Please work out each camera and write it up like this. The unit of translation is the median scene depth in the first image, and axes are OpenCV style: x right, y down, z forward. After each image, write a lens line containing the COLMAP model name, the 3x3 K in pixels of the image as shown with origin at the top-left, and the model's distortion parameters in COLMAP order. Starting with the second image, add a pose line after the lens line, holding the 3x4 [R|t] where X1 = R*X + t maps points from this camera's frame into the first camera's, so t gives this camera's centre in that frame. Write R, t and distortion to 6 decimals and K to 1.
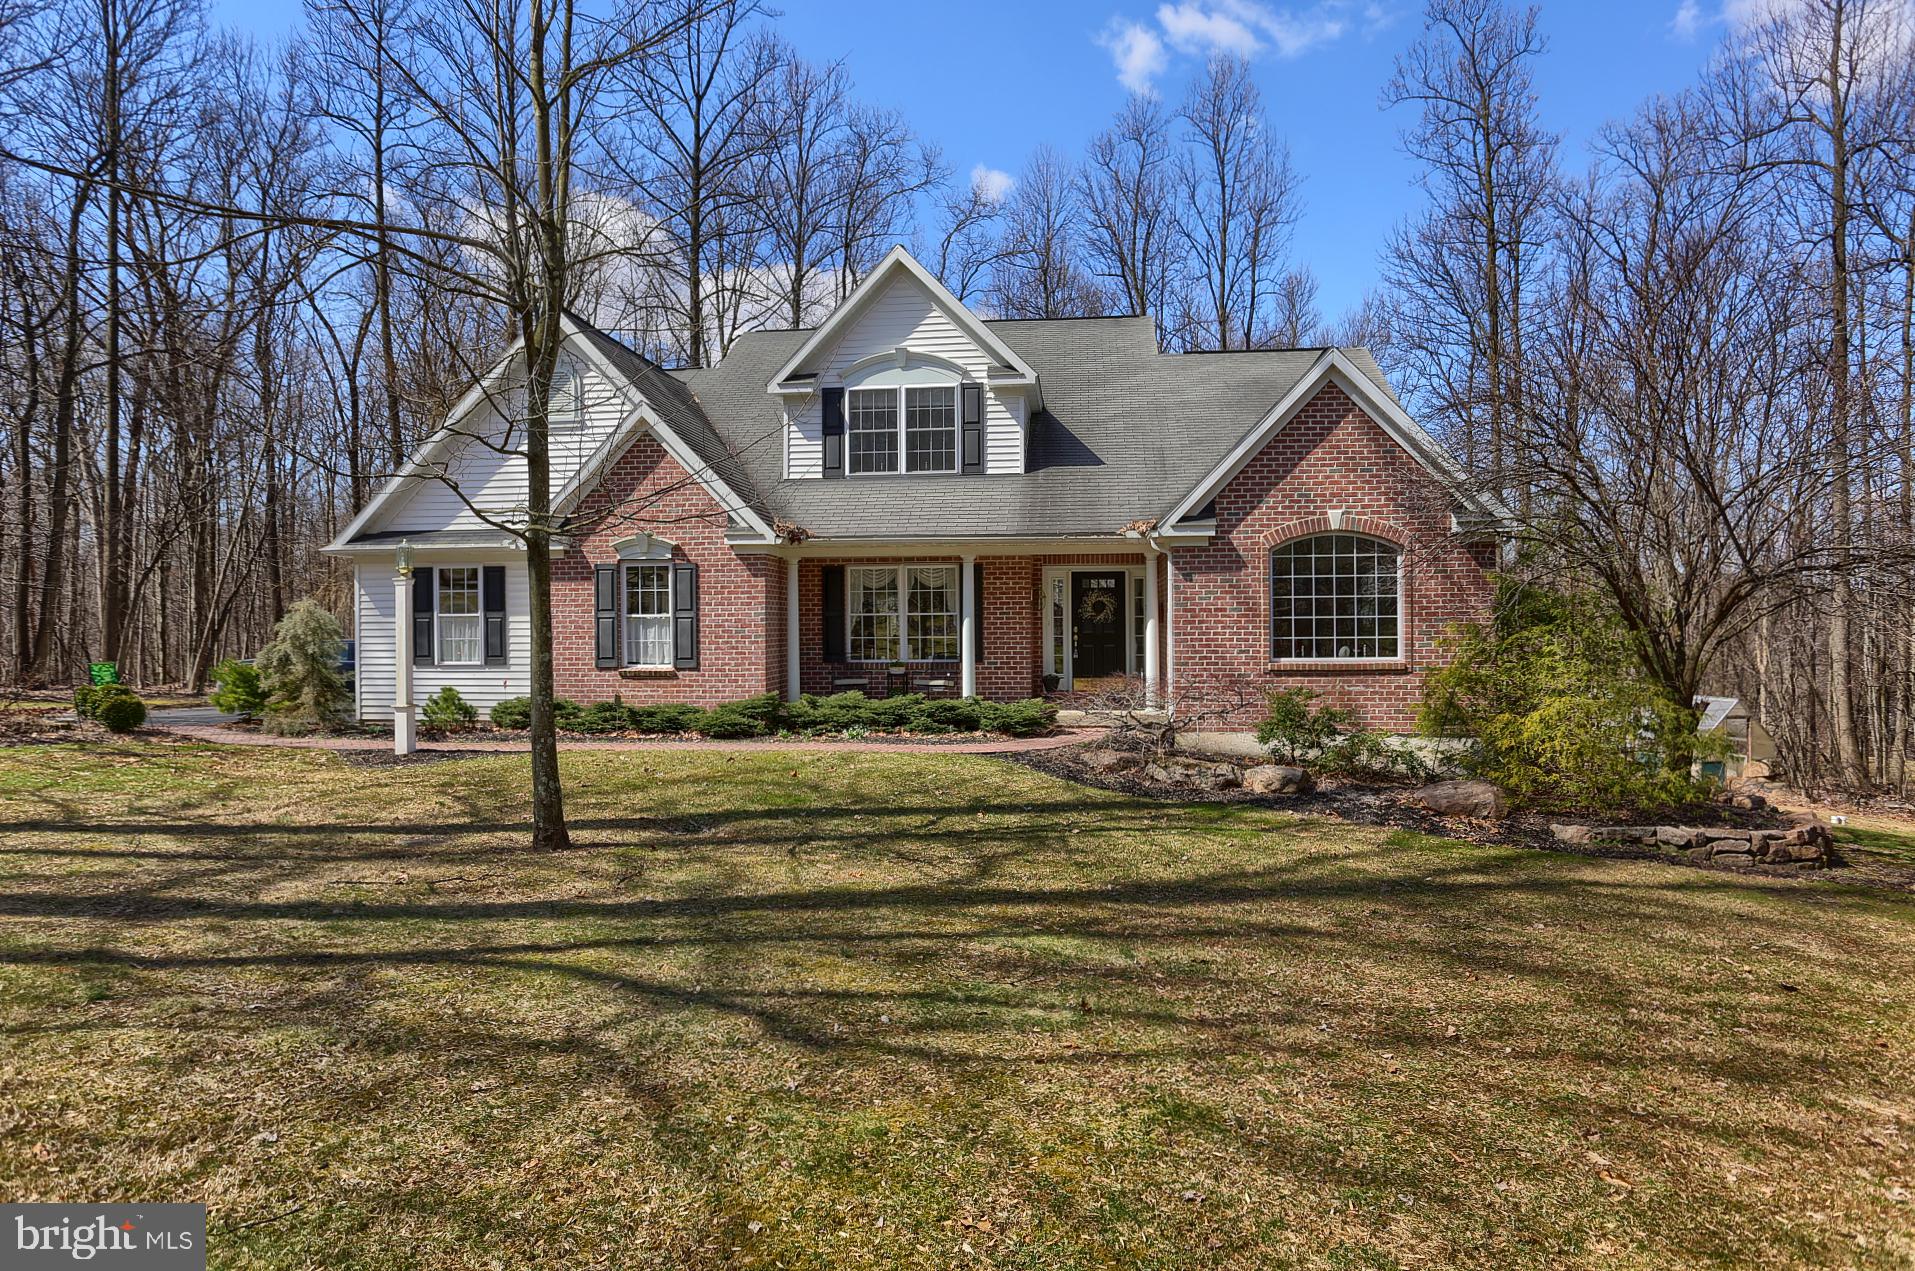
lens RADIAL K [[928.7, 0, 953.9], [0, 928.7, 625.9], [0, 0, 1]] dist [-0.069038, 0.029841]
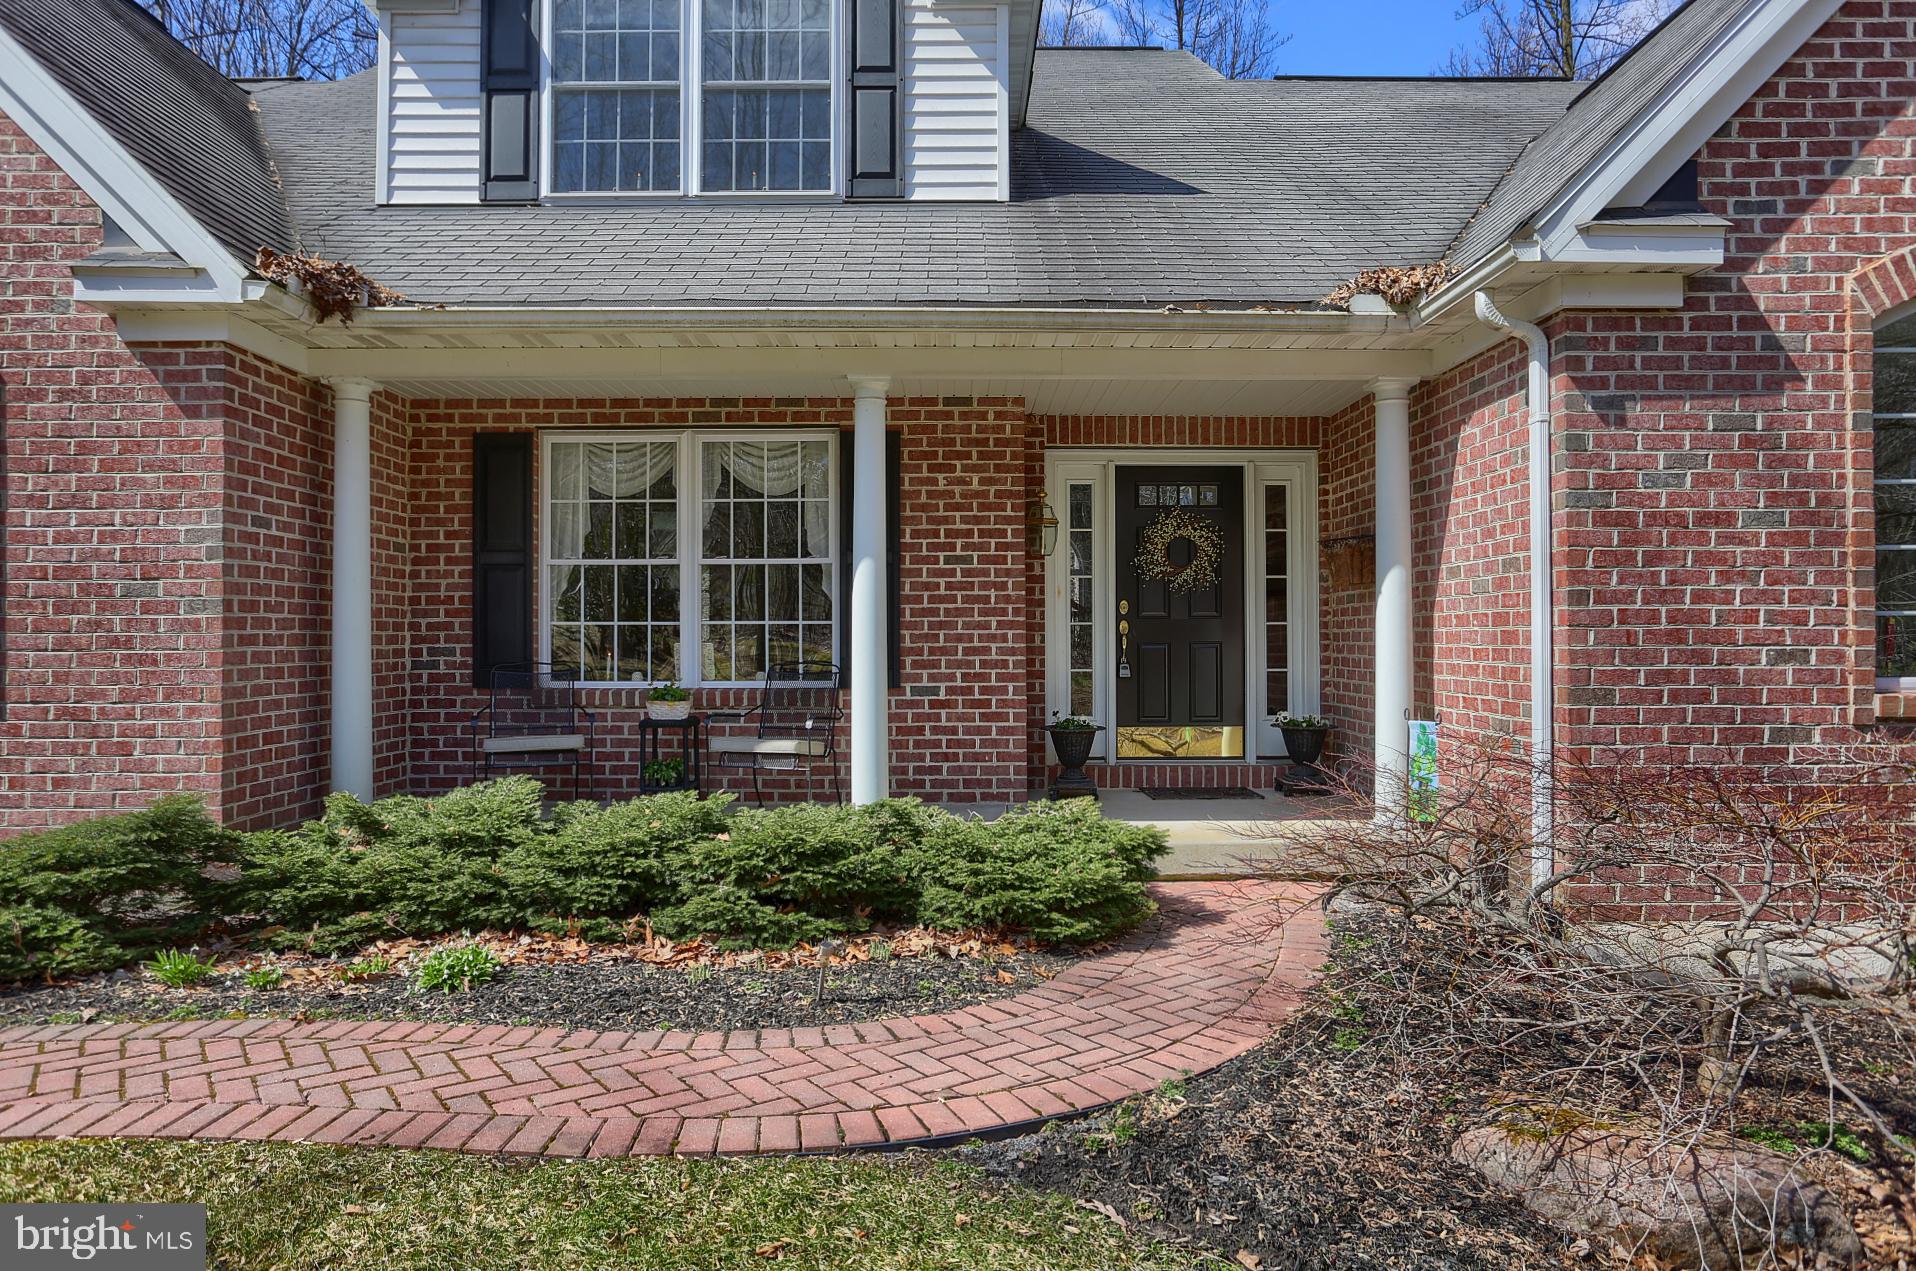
lens RADIAL K [[1256.9, 0, 958.0], [0, 1256.9, 635.5], [0, 0, 1]] dist [-0.056385, 0.000665]
pose [[0.993249, 0.004393, 0.115918, -0.004965], [-0.004522, 0.999989, 0.000858, 0.016793], [-0.115913, -0.001376, 0.993258, 0.480623]]
